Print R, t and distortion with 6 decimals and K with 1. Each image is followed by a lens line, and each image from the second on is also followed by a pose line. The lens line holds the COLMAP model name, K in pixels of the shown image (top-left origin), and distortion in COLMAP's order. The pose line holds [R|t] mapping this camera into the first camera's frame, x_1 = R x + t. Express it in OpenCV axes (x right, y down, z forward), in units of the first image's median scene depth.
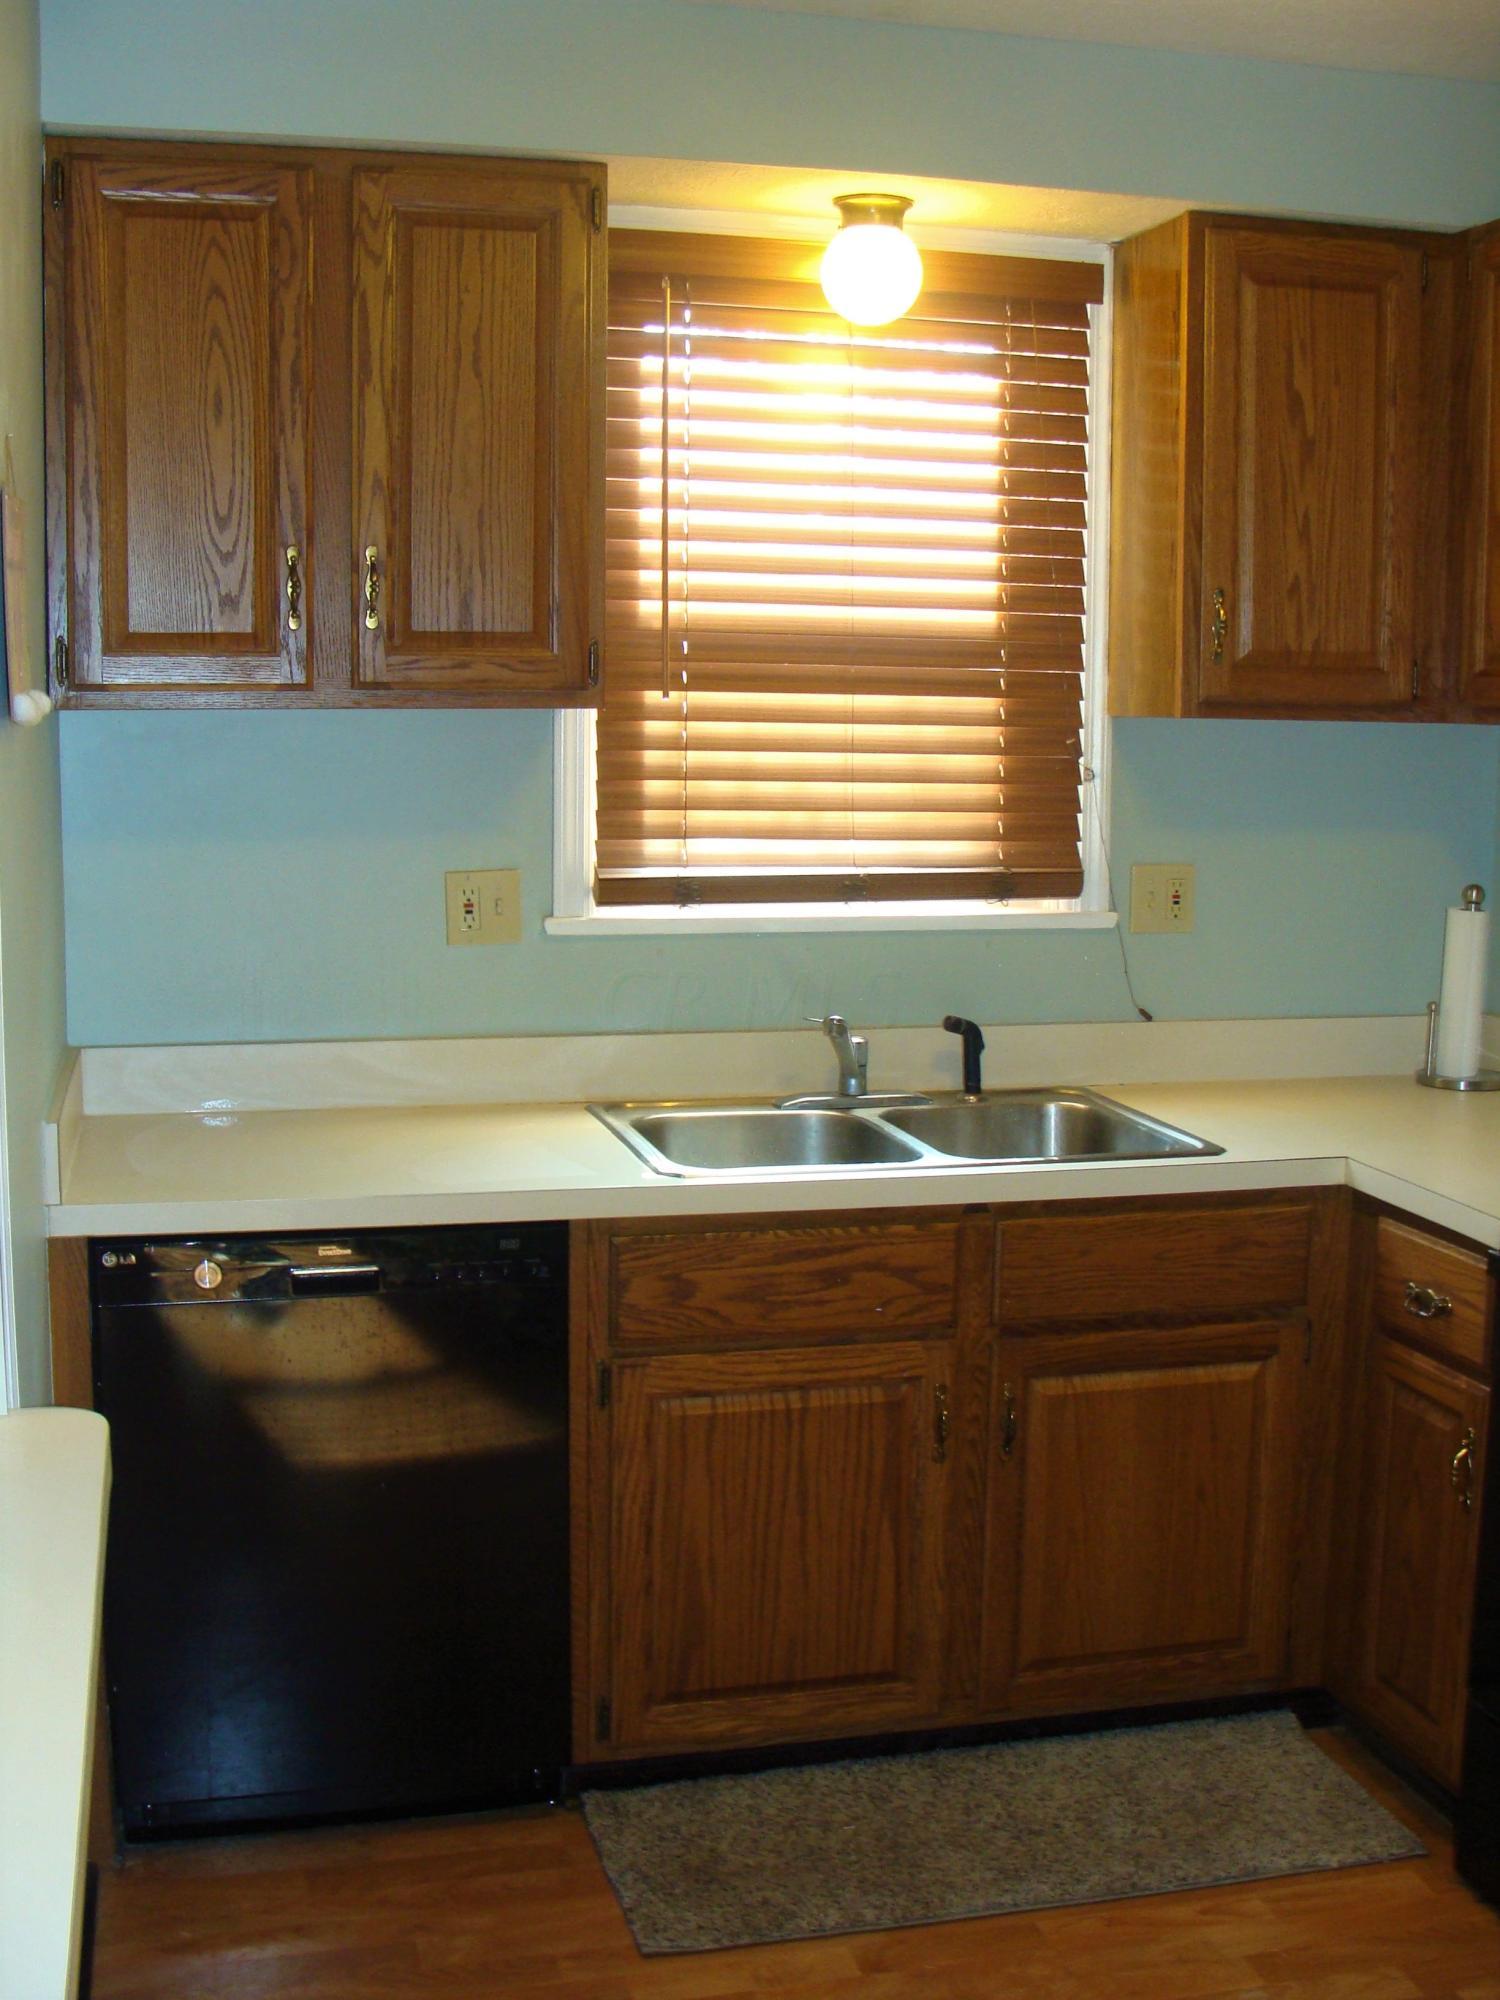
lens RADIAL K [[2250.7, 0, 750.0], [0, 2250.7, 1000.0], [0, 0, 1]] dist [-0.176910, 0.157172]
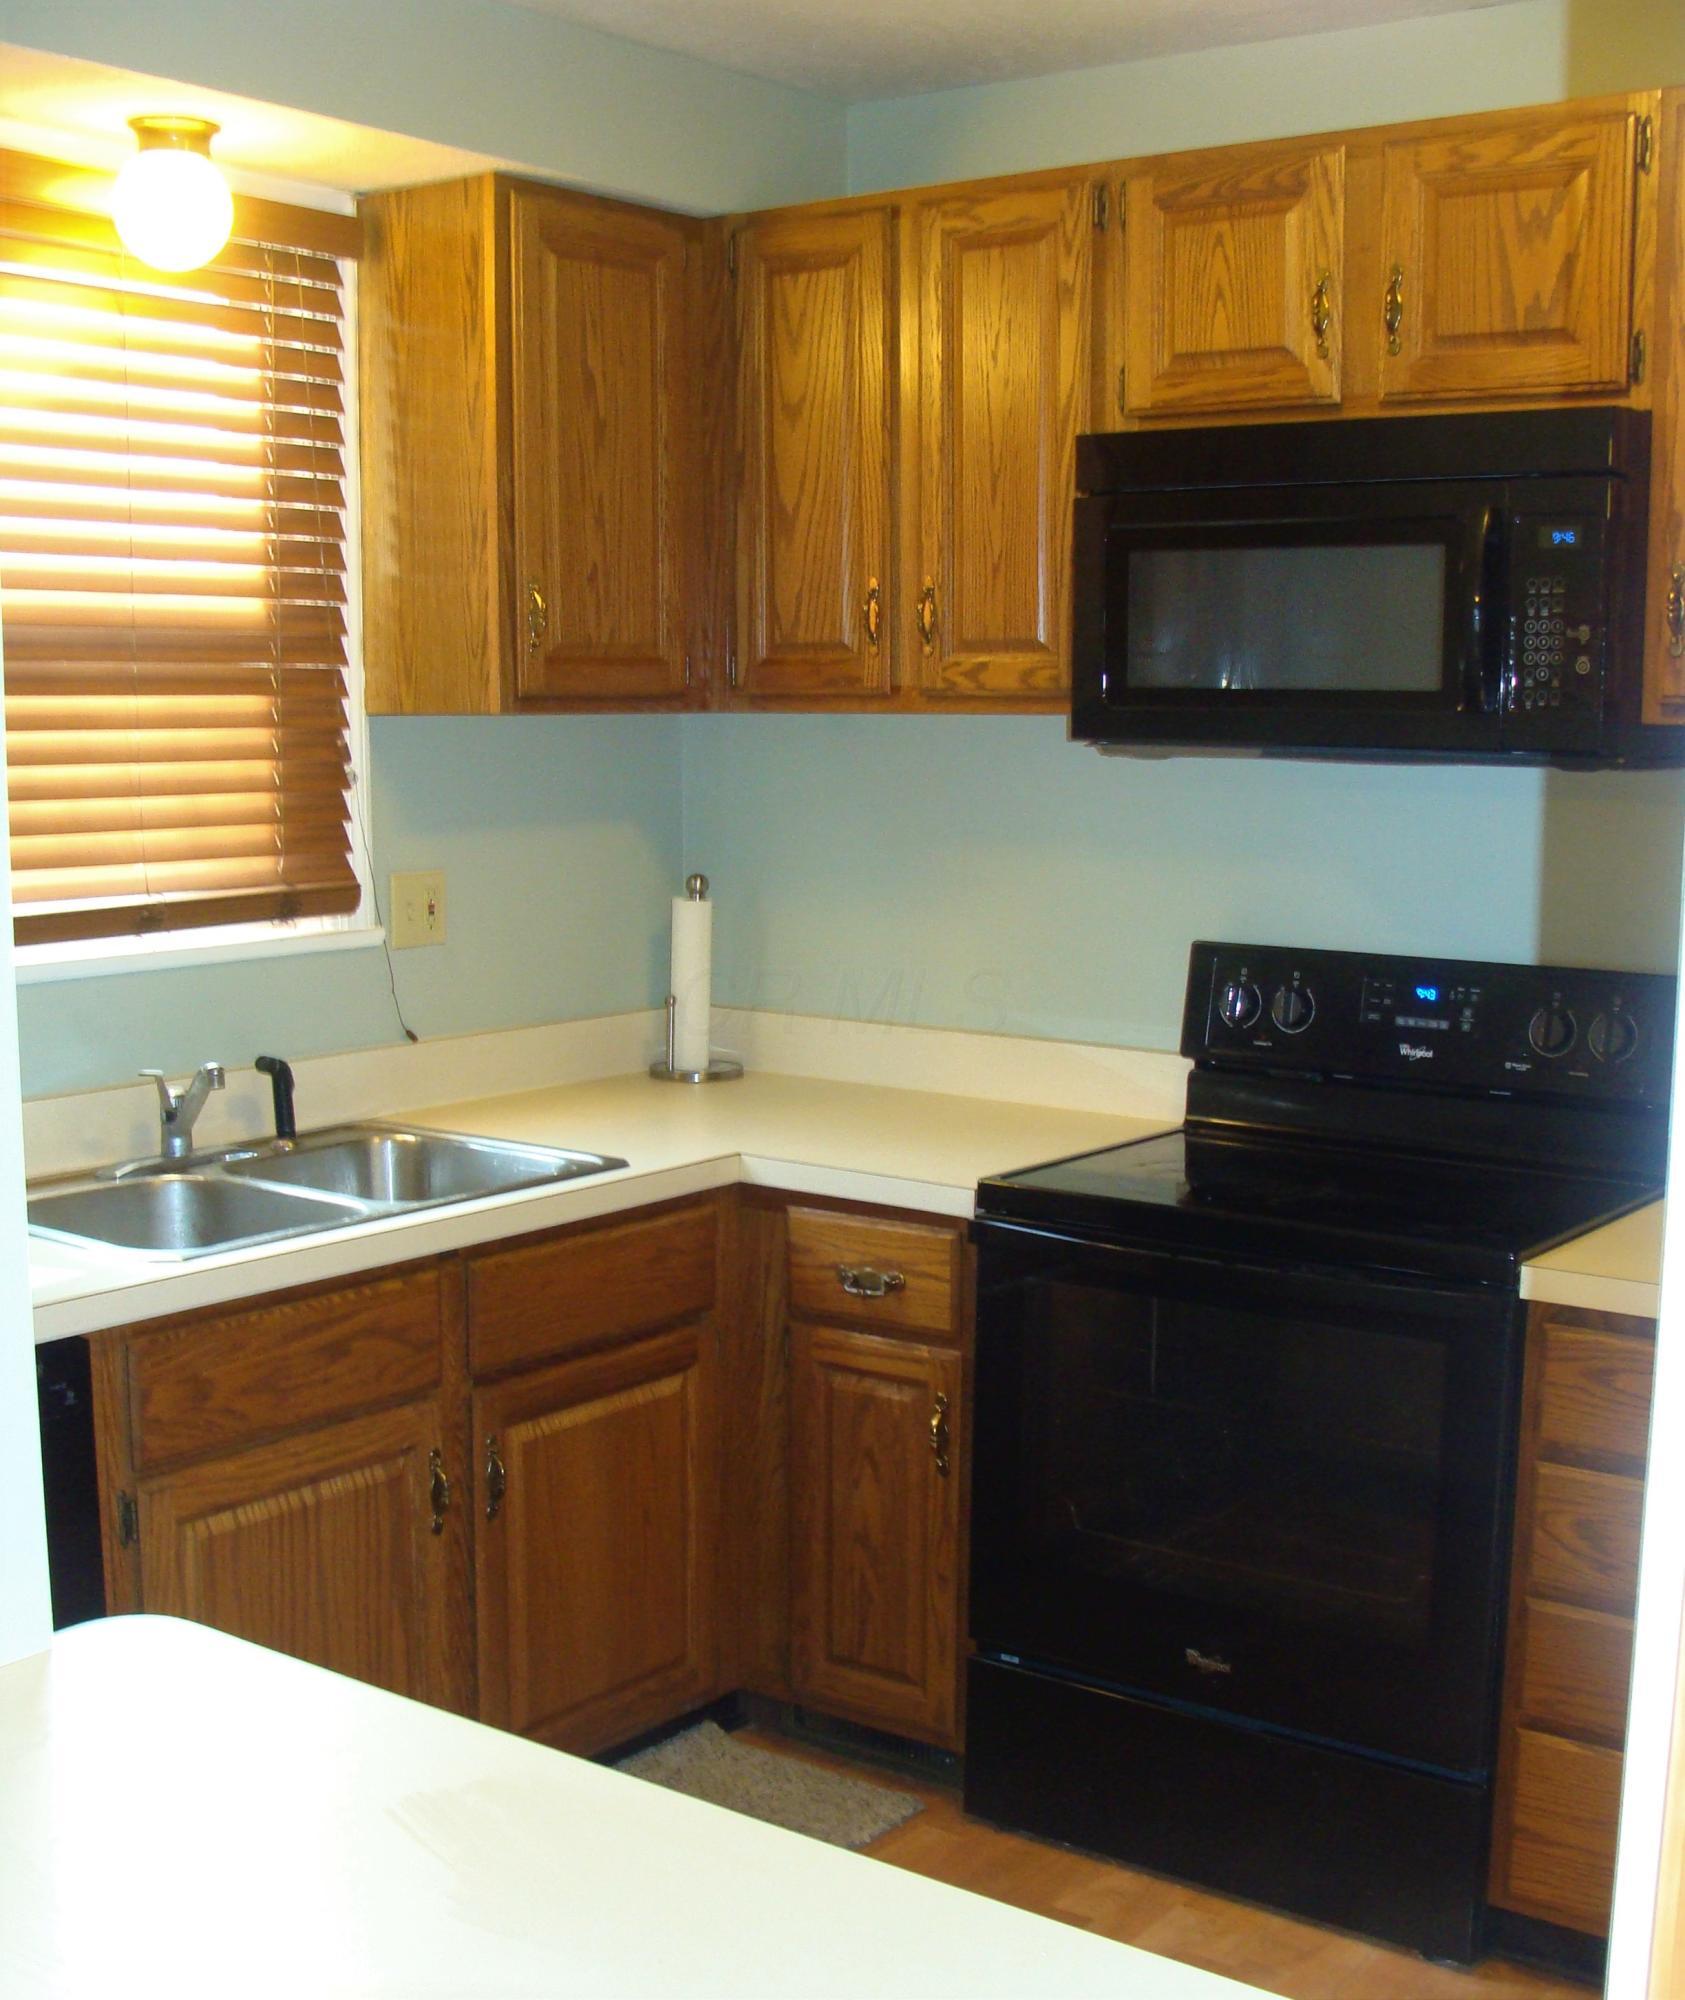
lens RADIAL K [[2513.5, 0, 849.7], [0, 2513.5, 1111.6], [0, 0, 1]] dist [-0.158971, 0.048483]
pose [[0.776842, -0.108723, 0.620238, -0.372224], [0.085518, 0.994072, 0.067144, -0.018244], [-0.623862, 0.000881, 0.781534, 0.088678]]
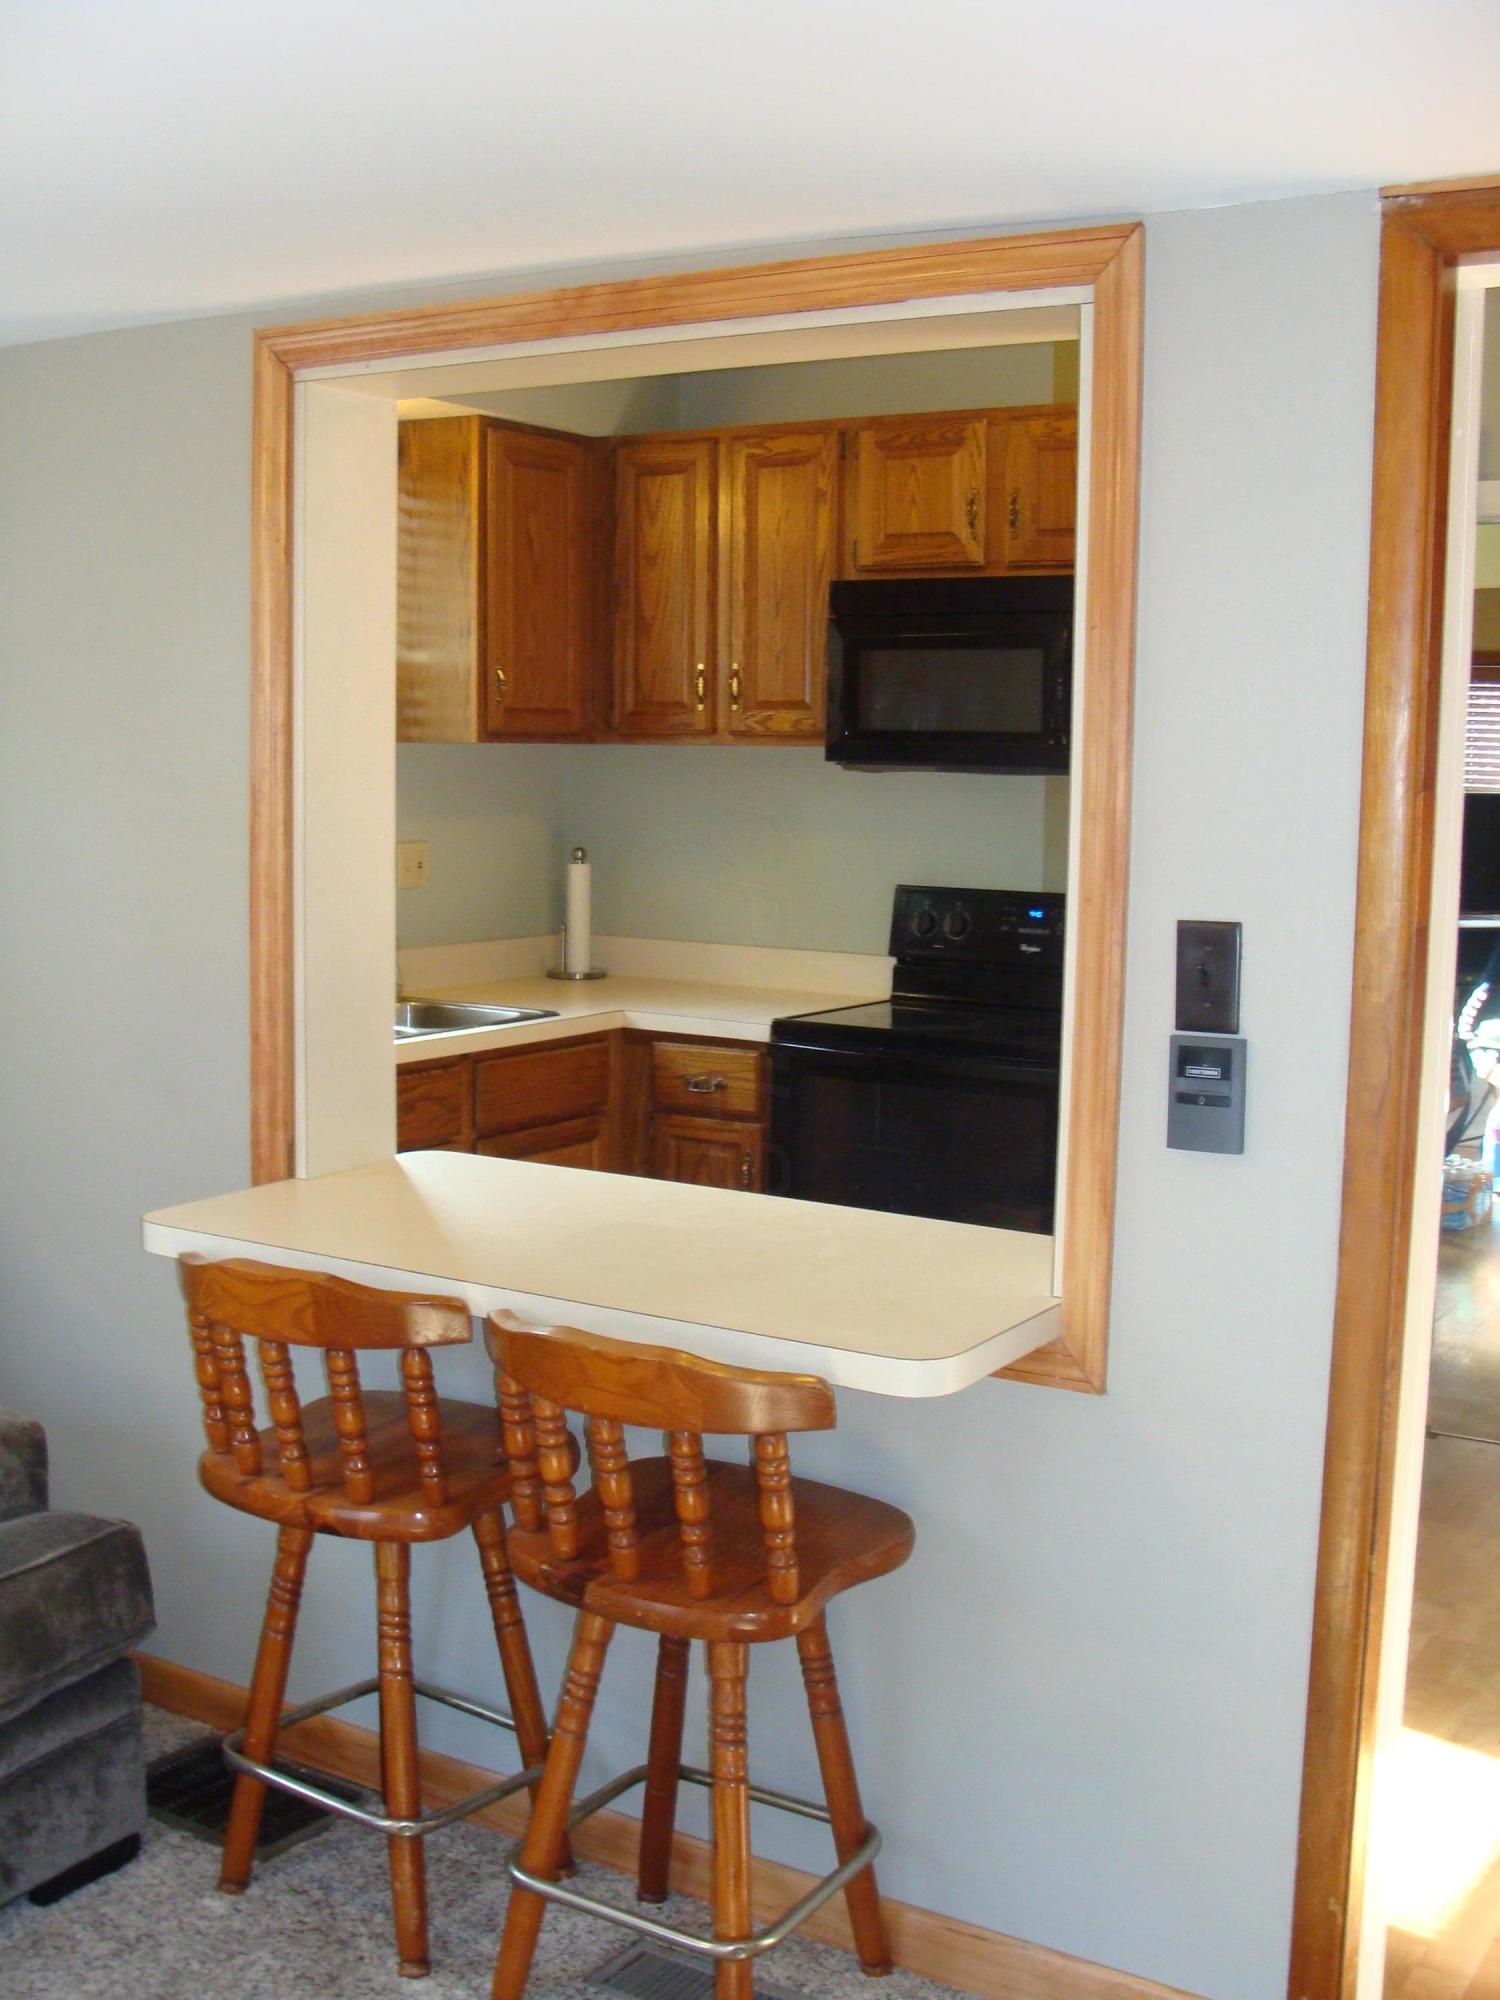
lens RADIAL K [[2250.7, 0, 750.0], [0, 2250.7, 1000.0], [0, 0, 1]] dist [-0.176910, 0.157172]
pose [[0.722170, -0.075236, 0.687612, -0.768131], [0.082020, 0.996368, 0.022878, 0.031732], [-0.686836, 0.039876, 0.725718, -0.252276]]
